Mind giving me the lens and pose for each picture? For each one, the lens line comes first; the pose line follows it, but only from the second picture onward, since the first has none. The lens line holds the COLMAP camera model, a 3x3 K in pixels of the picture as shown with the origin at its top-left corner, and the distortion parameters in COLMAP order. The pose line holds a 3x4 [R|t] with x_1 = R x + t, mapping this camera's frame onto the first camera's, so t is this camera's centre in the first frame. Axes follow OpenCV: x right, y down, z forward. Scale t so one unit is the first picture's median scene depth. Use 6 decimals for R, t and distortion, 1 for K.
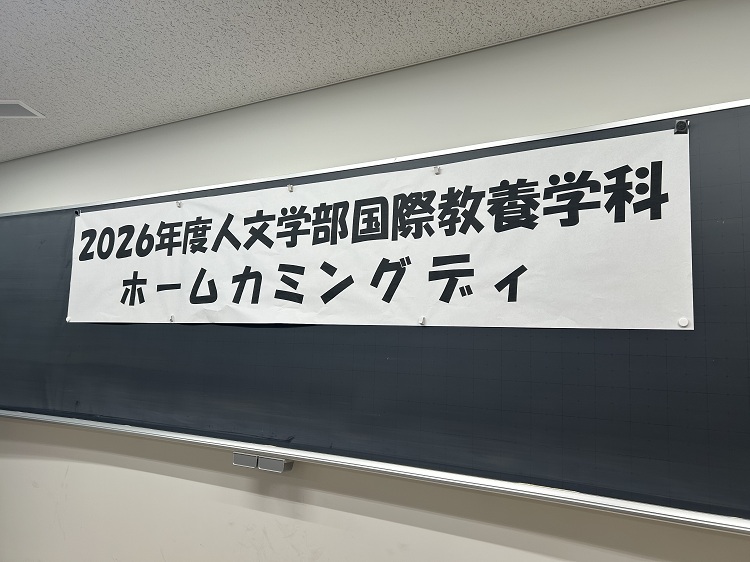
lens RADIAL K [[556.2, 0, 375.0], [0, 556.2, 281.0], [0, 0, 1]] dist [-0.003302, -0.002731]
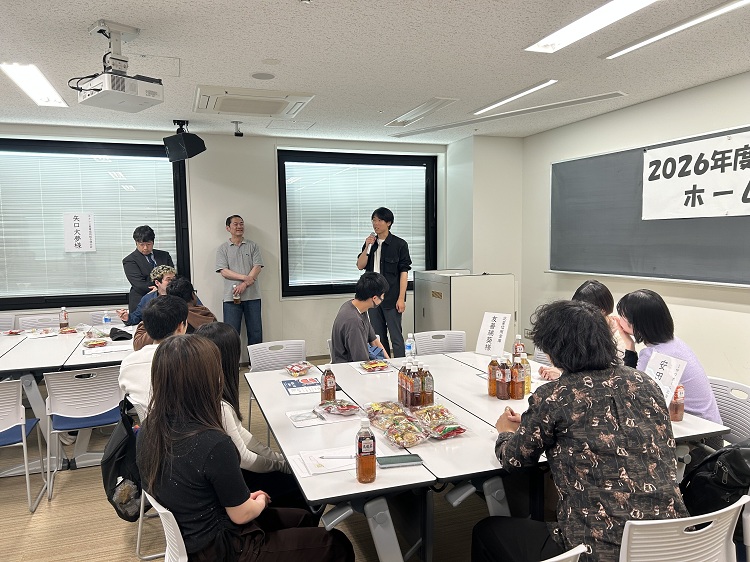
lens RADIAL K [[556.2, 0, 375.0], [0, 556.2, 281.0], [0, 0, 1]] dist [-0.003302, -0.002731]
pose [[0.751410, 0.015907, -0.659643, -0.072159], [0.104102, 0.984331, 0.142321, -0.068367], [0.651571, -0.175612, 0.737981, -0.810445]]
